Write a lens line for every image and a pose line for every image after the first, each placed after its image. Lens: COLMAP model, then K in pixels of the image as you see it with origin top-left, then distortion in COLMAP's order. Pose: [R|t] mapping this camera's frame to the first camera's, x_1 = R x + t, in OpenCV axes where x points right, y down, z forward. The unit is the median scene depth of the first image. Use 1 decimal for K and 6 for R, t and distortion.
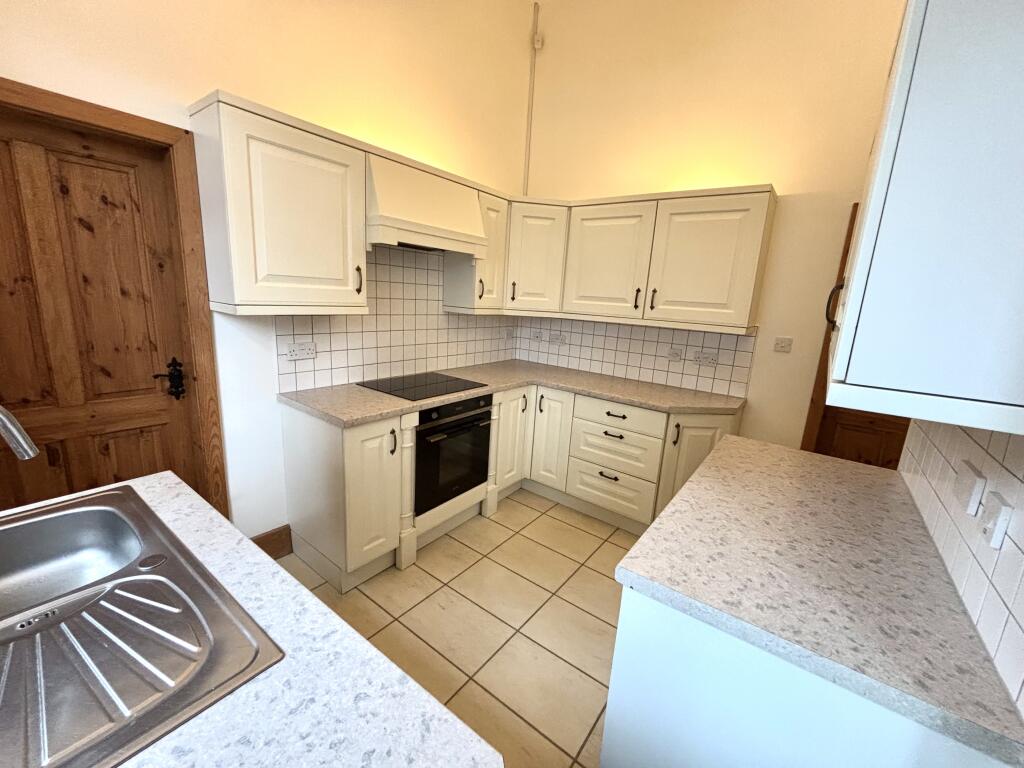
lens RADIAL K [[414.5, 0, 514.0], [0, 414.5, 382.1], [0, 0, 1]] dist [-0.001500, -0.000117]
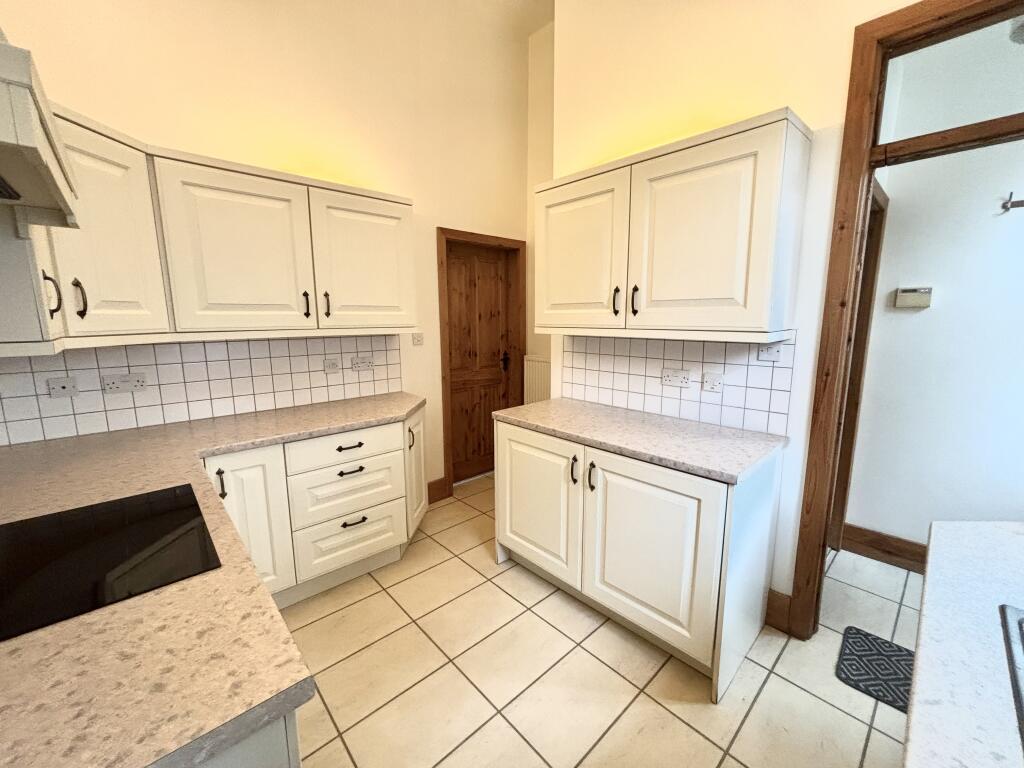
lens RADIAL K [[414.5, 0, 514.0], [0, 414.5, 382.1], [0, 0, 1]] dist [-0.001500, -0.000117]
pose [[0.179862, -0.216152, 0.959650, -0.438522], [0.217093, 0.960228, 0.175593, -0.112250], [-0.959437, 0.176751, 0.219634, 0.472029]]
